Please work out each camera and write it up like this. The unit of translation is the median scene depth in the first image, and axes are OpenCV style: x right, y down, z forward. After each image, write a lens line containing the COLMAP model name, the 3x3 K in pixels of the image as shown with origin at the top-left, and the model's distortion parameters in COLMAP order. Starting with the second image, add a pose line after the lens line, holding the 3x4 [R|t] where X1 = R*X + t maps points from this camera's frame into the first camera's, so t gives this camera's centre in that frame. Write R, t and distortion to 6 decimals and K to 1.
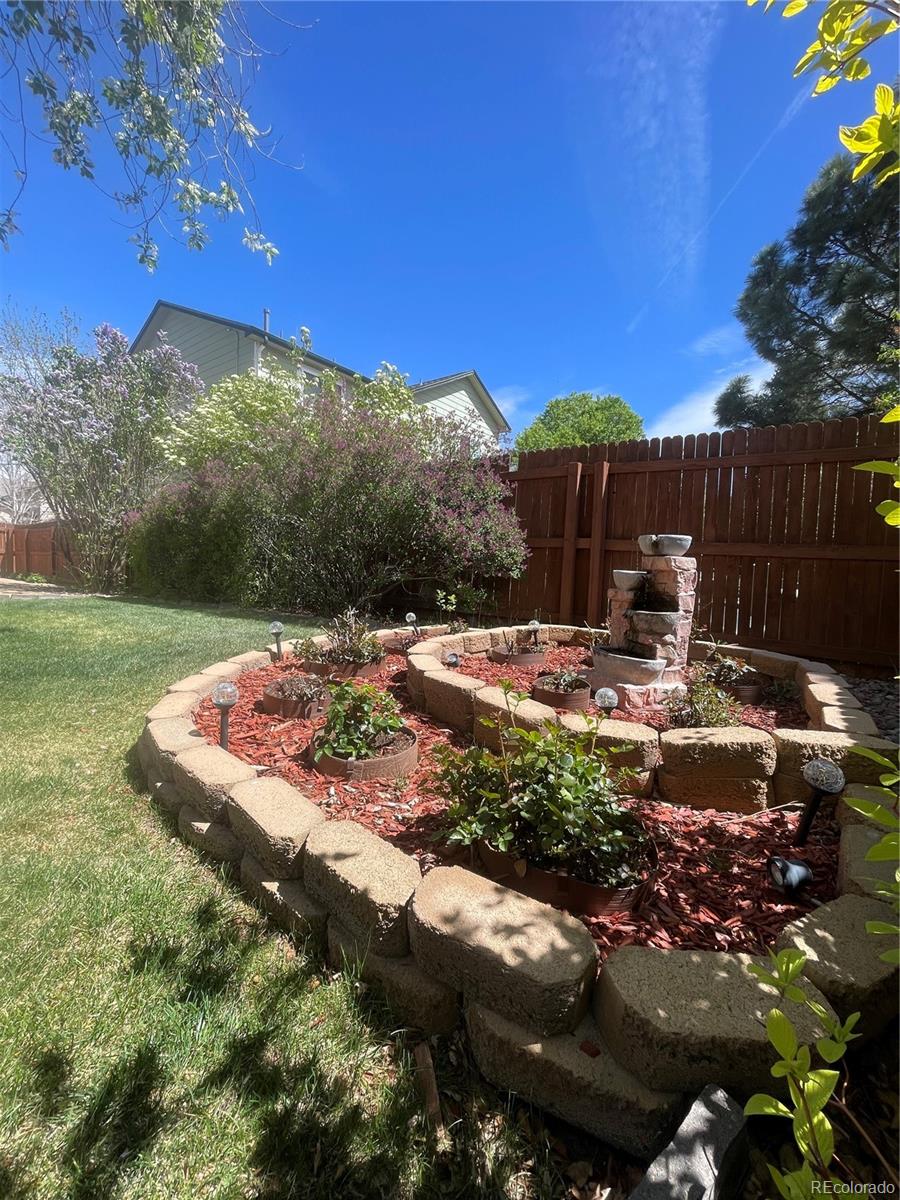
lens RADIAL K [[487.0, 0, 451.6], [0, 487.0, 588.4], [0, 0, 1]] dist [0.003437, 0.000430]
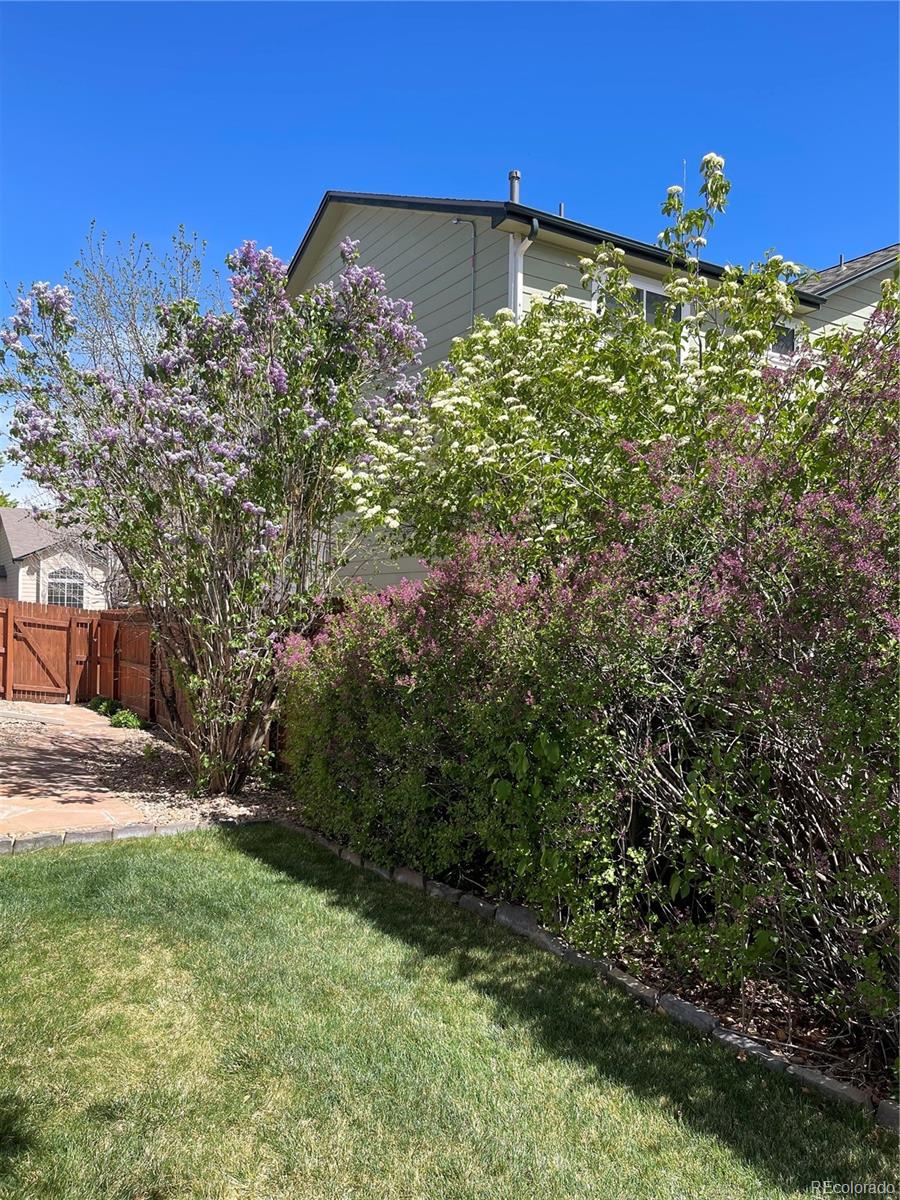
lens RADIAL K [[898.9, 0, 451.8], [0, 898.9, 604.8], [0, 0, 1]] dist [0.040979, -0.053824]
pose [[0.933169, -0.021355, -0.358803, -0.204687], [-0.003306, 0.997681, -0.067976, -0.122845], [0.359423, 0.064619, 0.930935, 0.260056]]
